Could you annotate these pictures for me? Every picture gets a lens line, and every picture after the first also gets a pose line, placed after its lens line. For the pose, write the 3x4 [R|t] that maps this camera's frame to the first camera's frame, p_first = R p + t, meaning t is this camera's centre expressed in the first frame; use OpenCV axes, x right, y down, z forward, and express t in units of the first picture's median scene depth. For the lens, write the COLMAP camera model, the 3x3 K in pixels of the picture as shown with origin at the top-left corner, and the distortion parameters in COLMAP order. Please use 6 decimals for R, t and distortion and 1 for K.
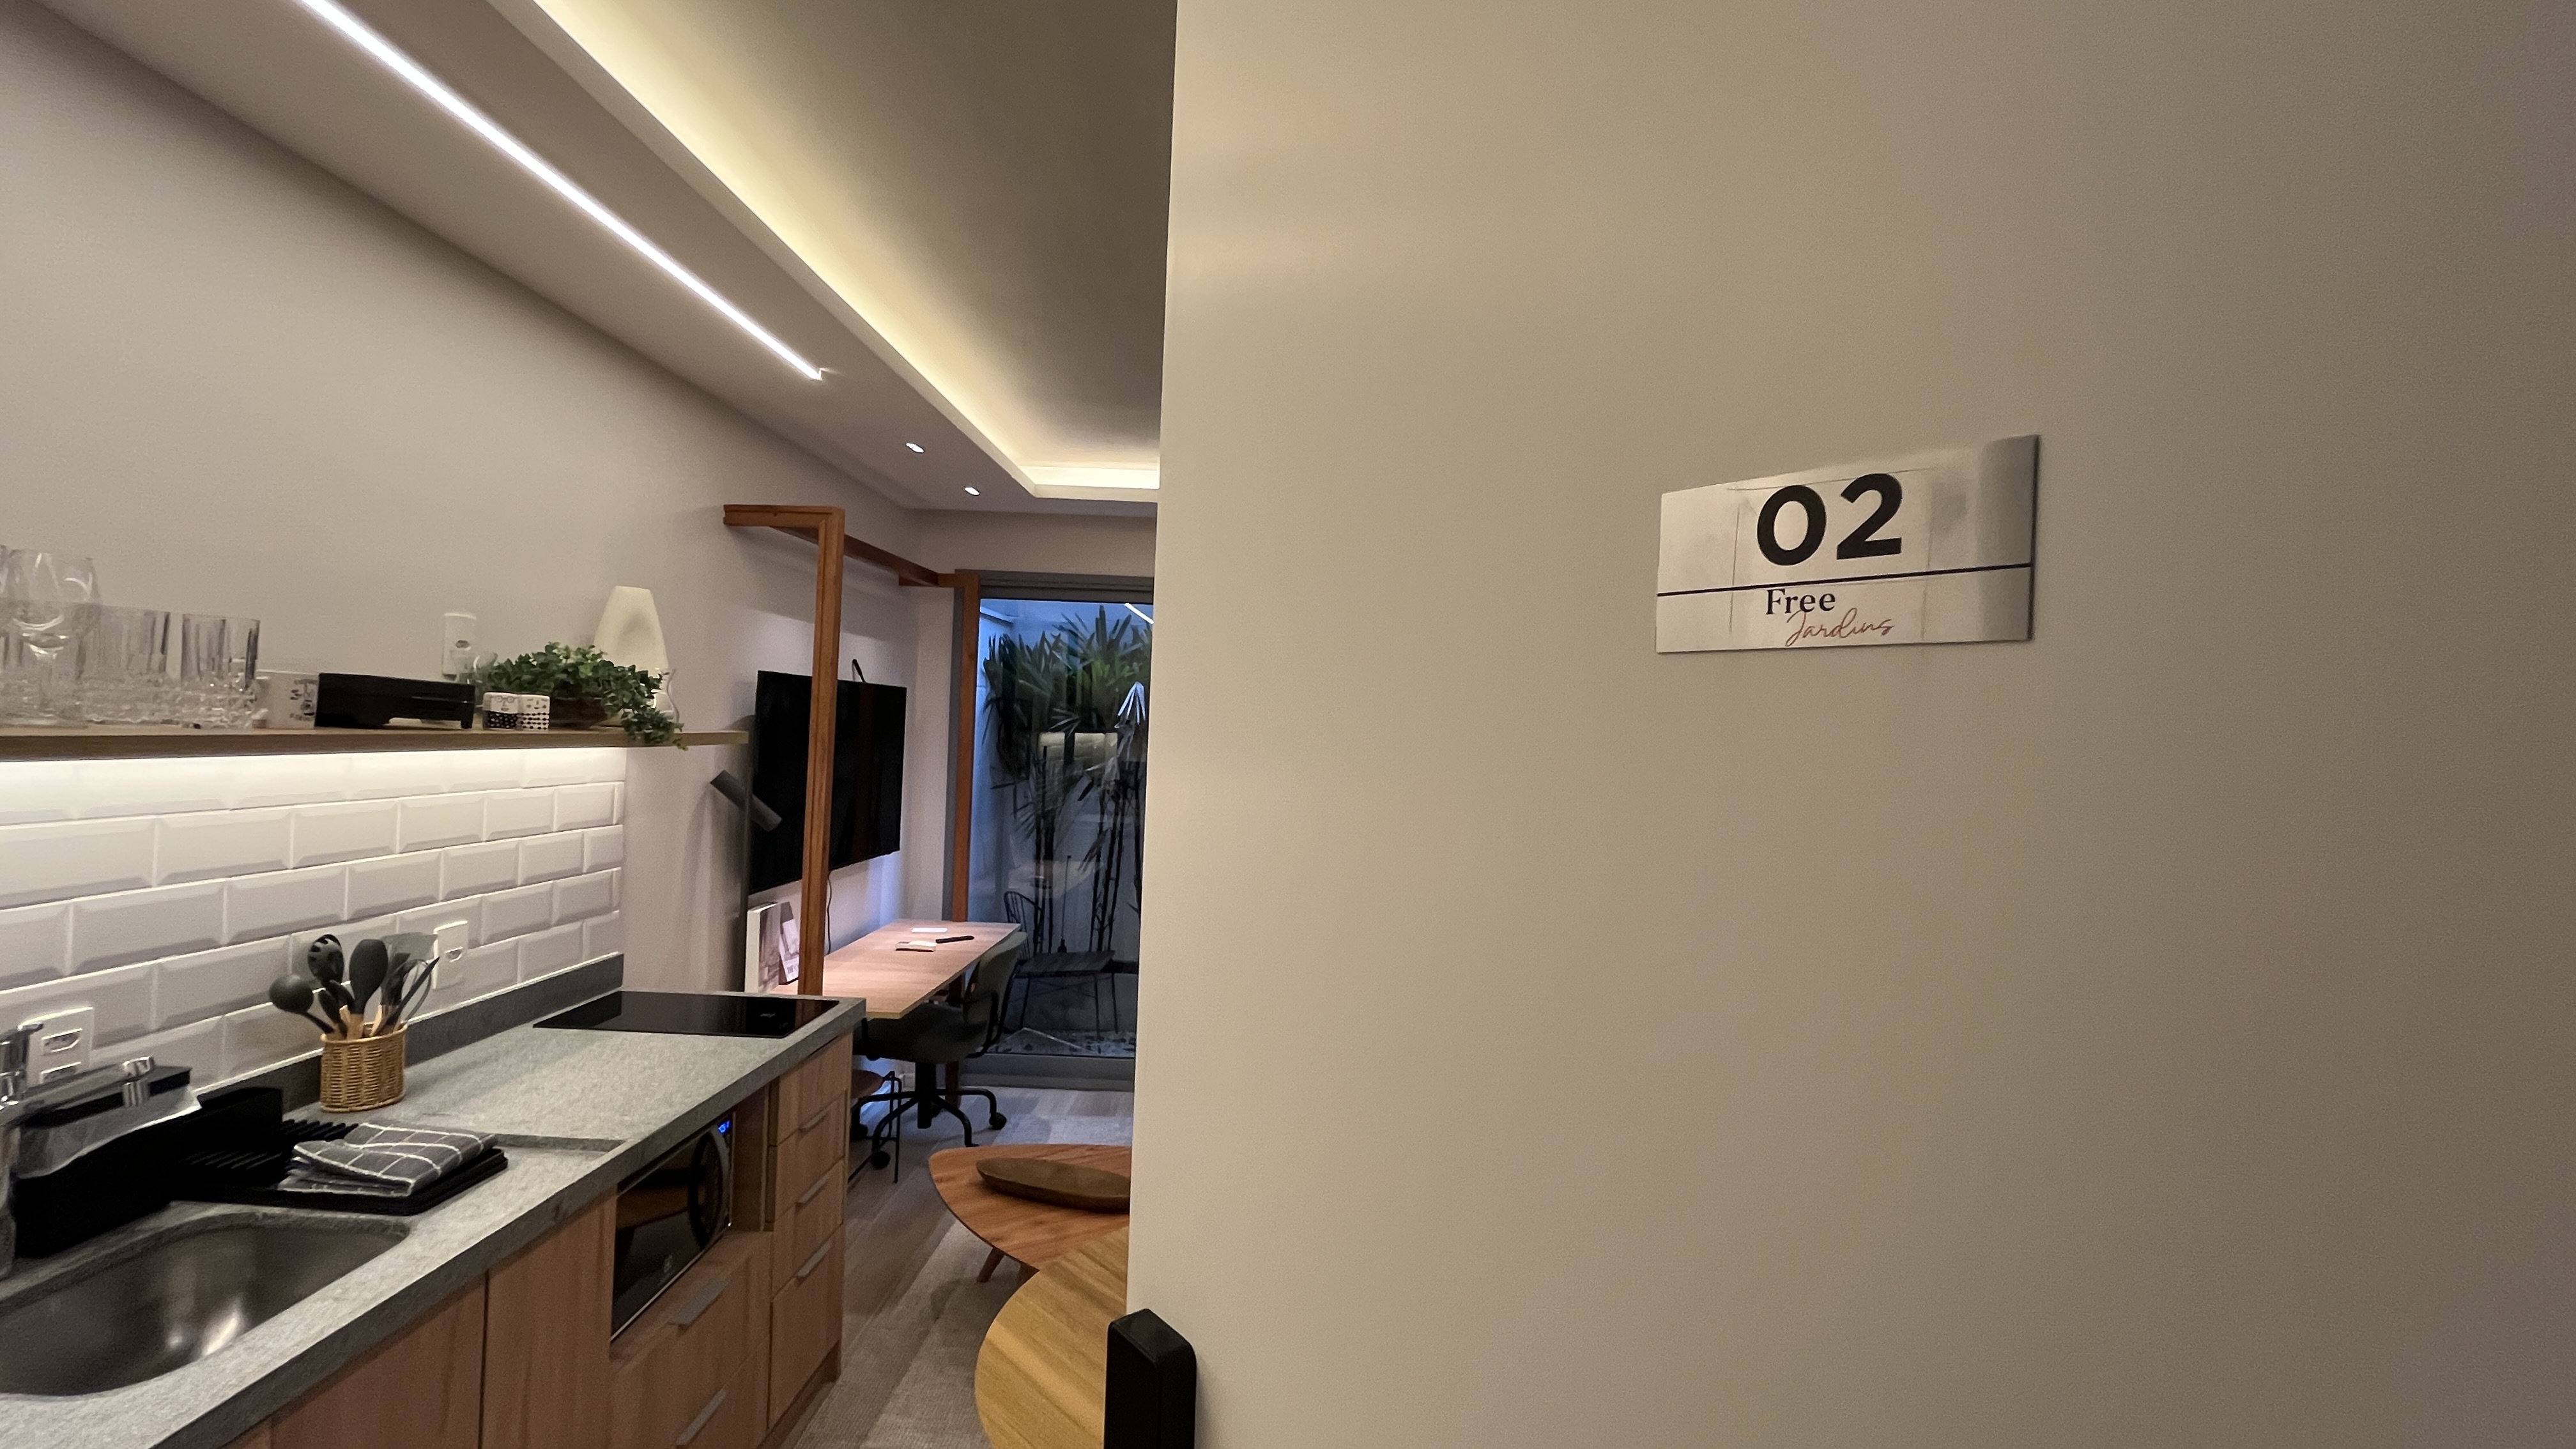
lens RADIAL K [[1049.2, 0, 1284.1], [0, 1049.2, 724.3], [0, 0, 1]] dist [-0.004062, -0.000139]
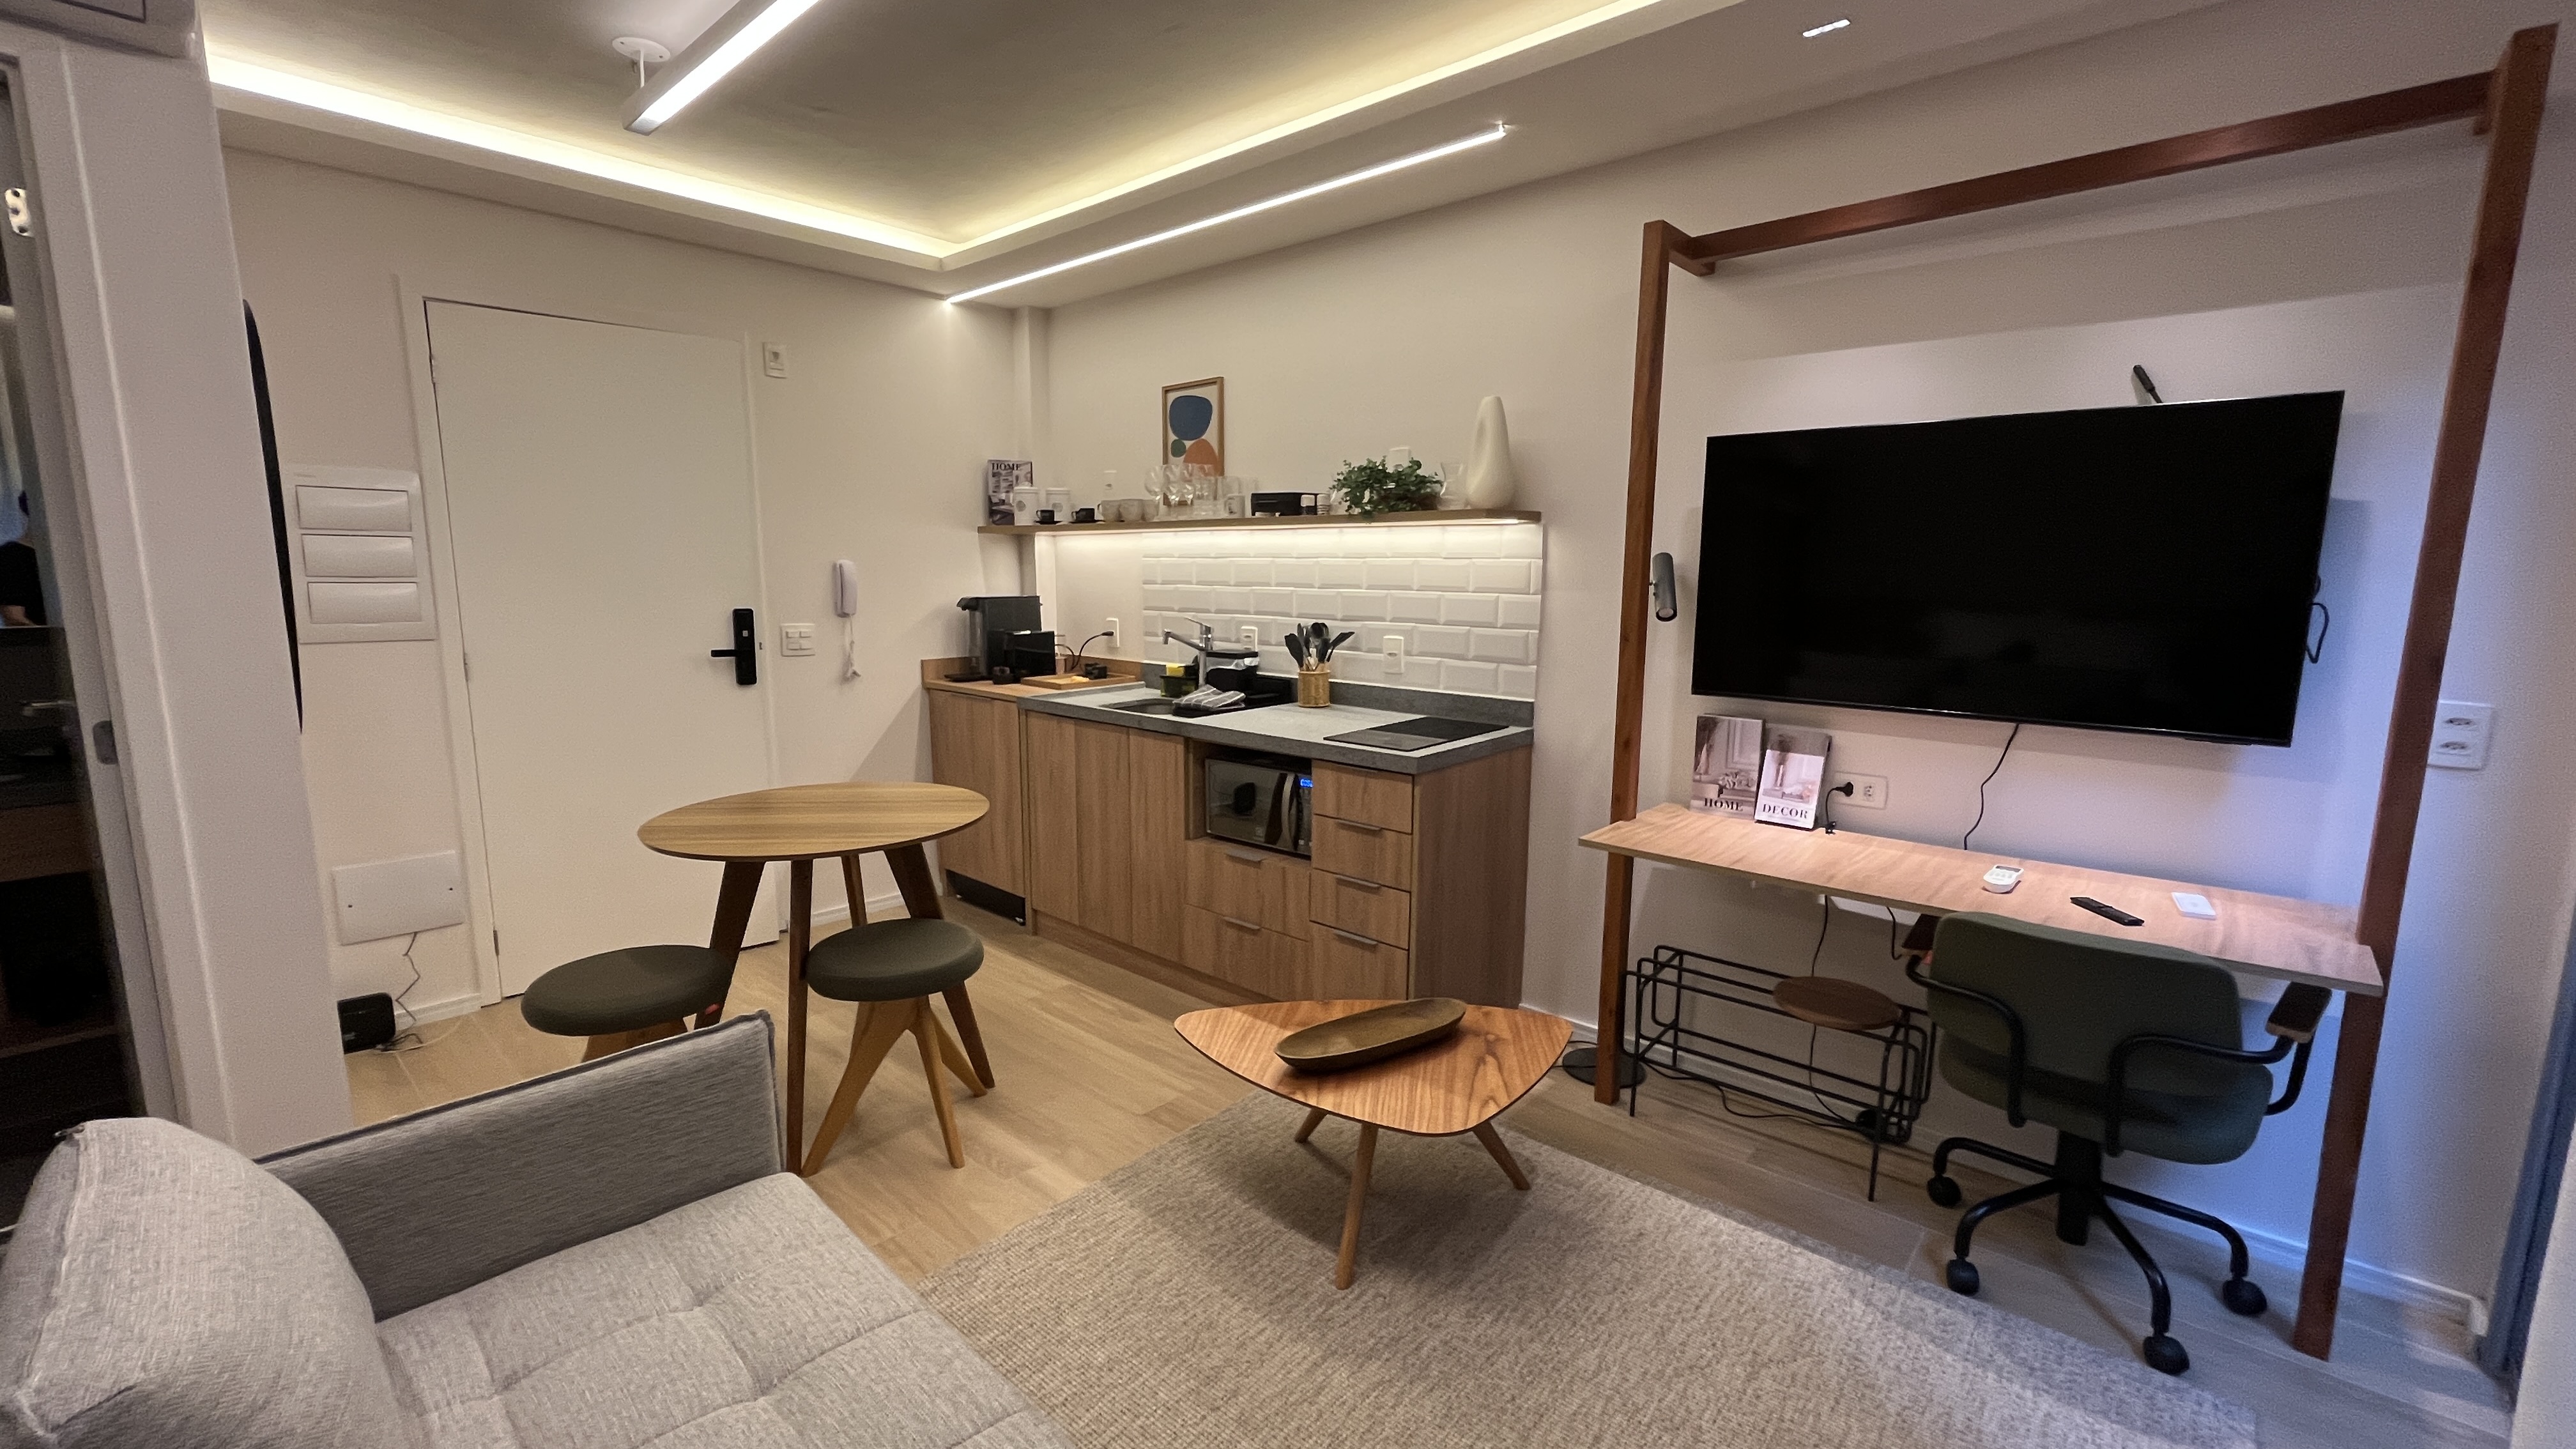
lens RADIAL K [[1047.4, 0, 1284.7], [0, 1047.4, 719.8], [0, 0, 1]] dist [-0.003567, 0.000346]
pose [[-0.661745, 0.072683, -0.746198, 0.463606], [-0.023674, 0.992768, 0.117695, 0.102236], [0.749355, 0.095549, -0.655238, 1.565803]]
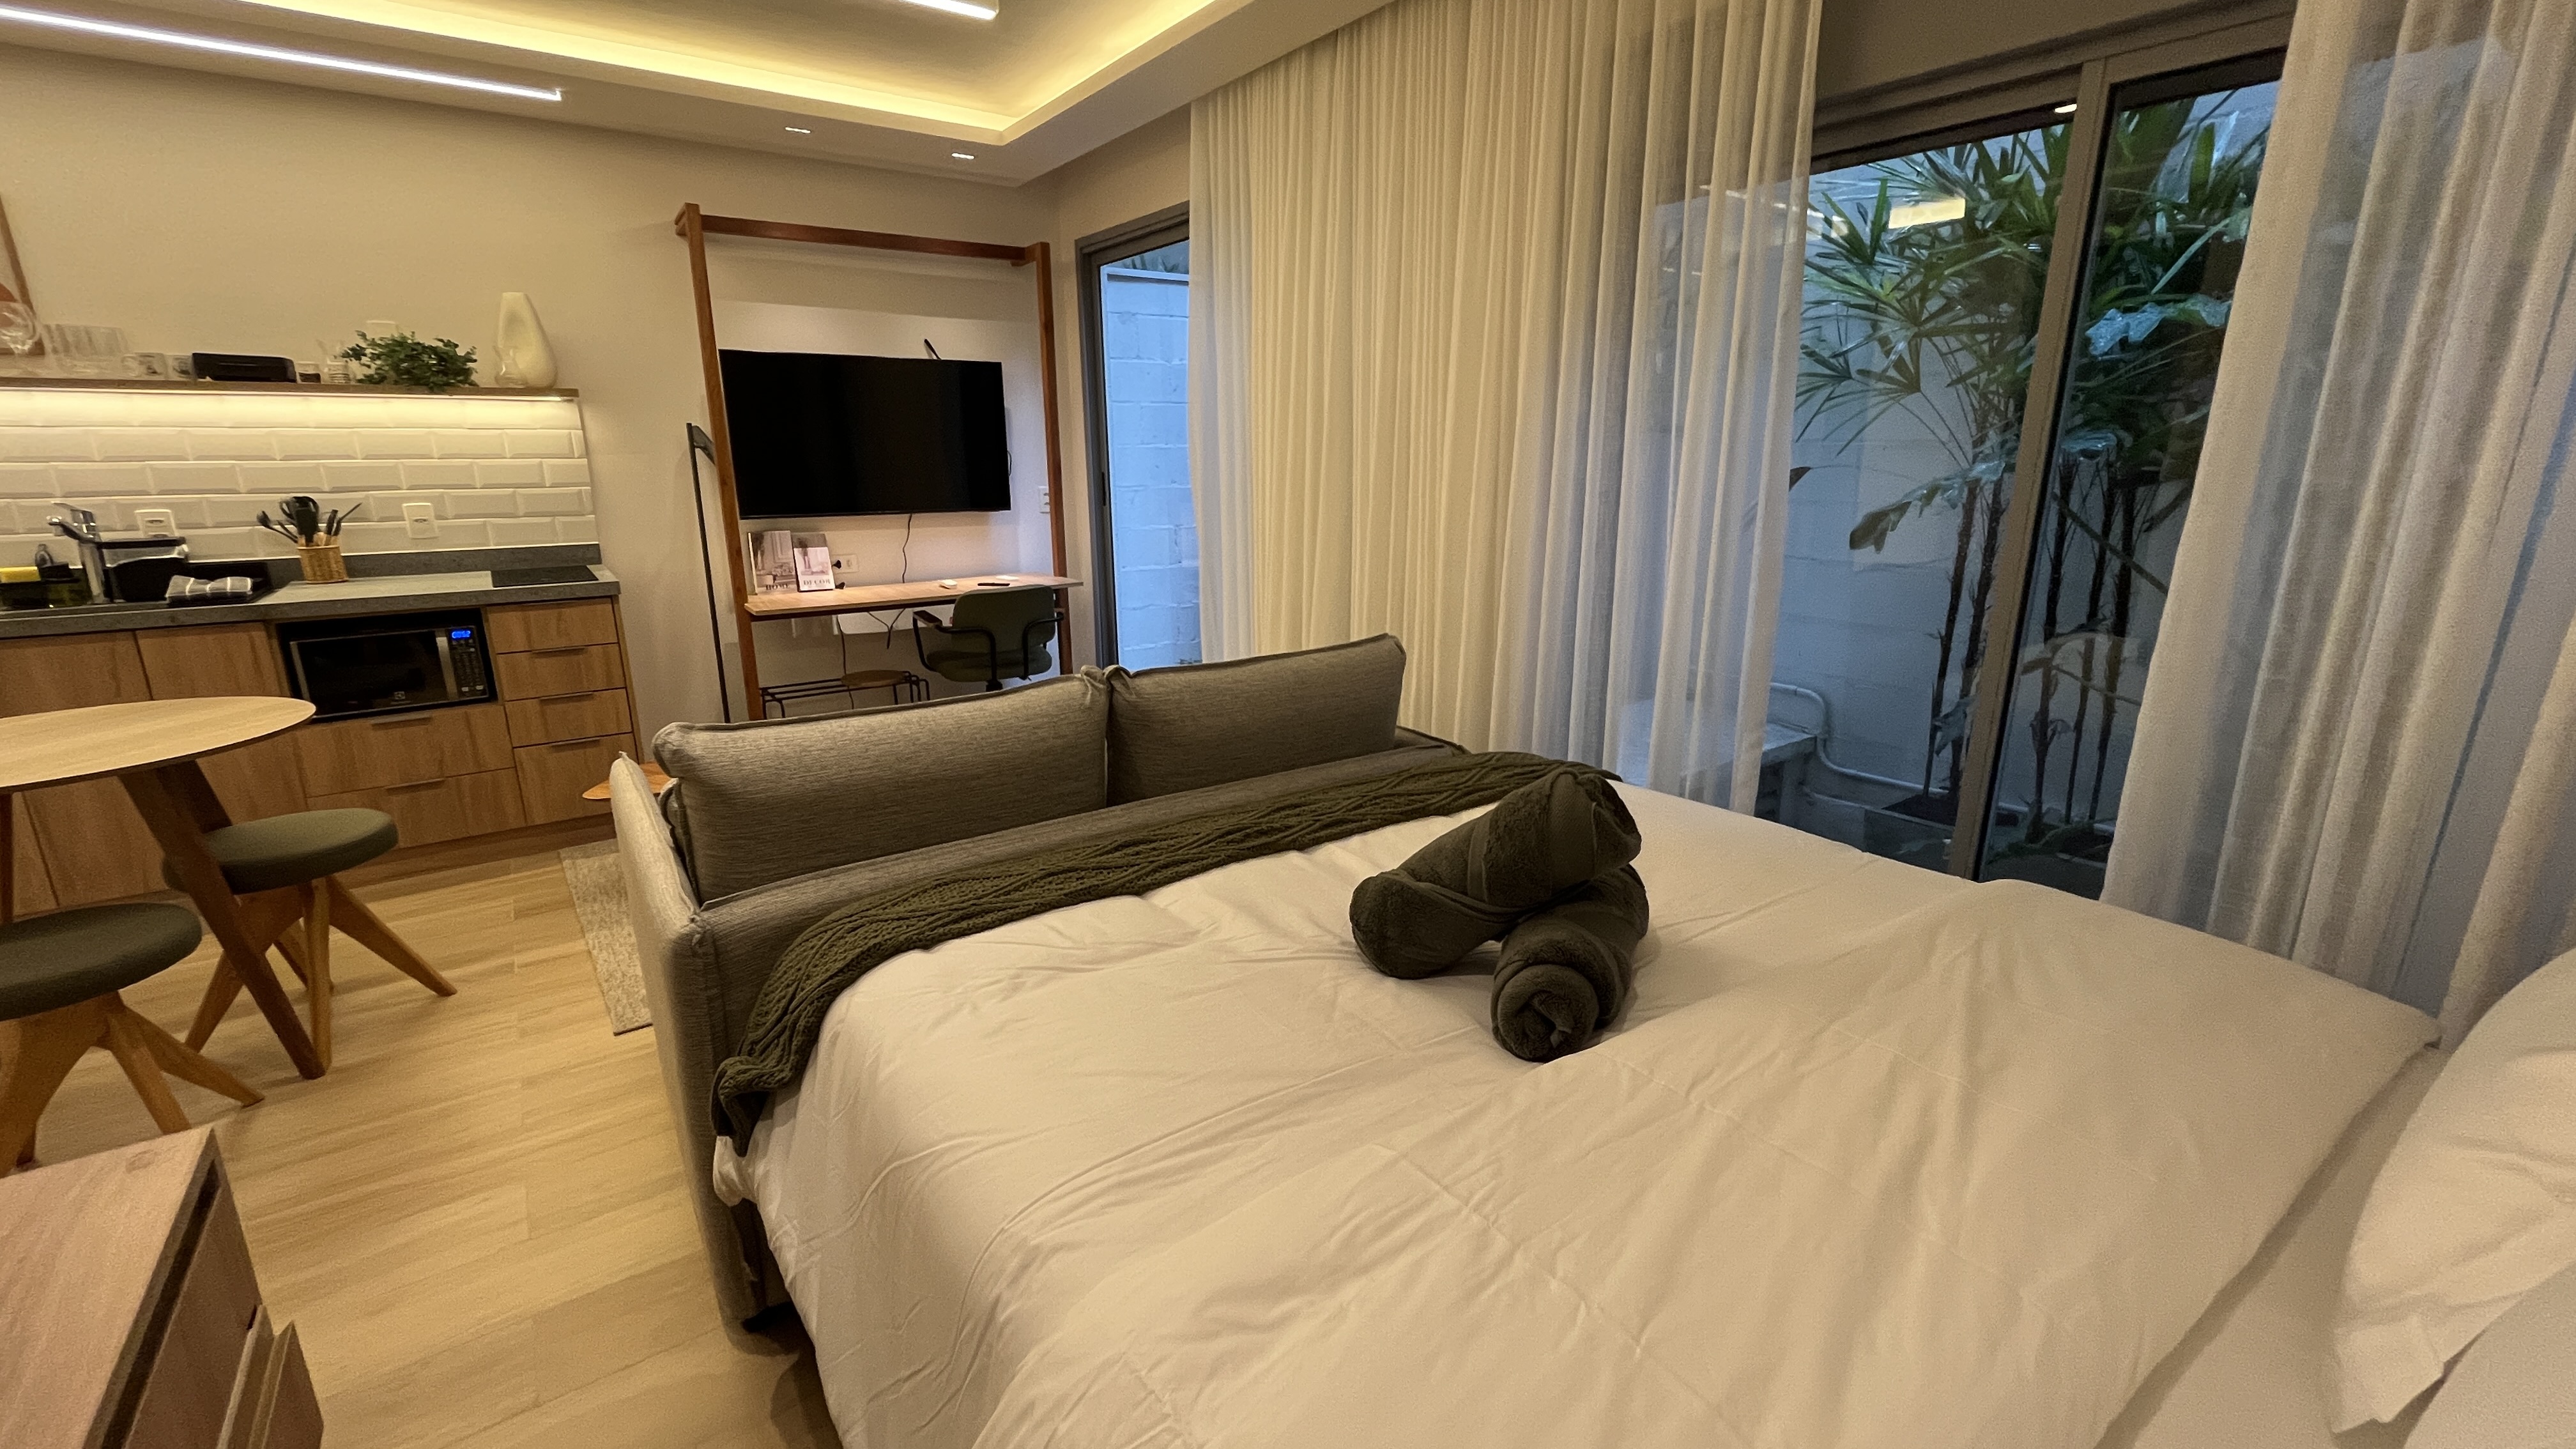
lens RADIAL K [[1049.2, 0, 1284.1], [0, 1049.2, 724.3], [0, 0, 1]] dist [-0.004062, -0.000139]
pose [[0.596204, 0.167302, -0.785208, 1.243014], [0.029807, 0.972759, 0.229895, 0.150816], [0.802279, -0.160470, 0.574976, 0.868046]]
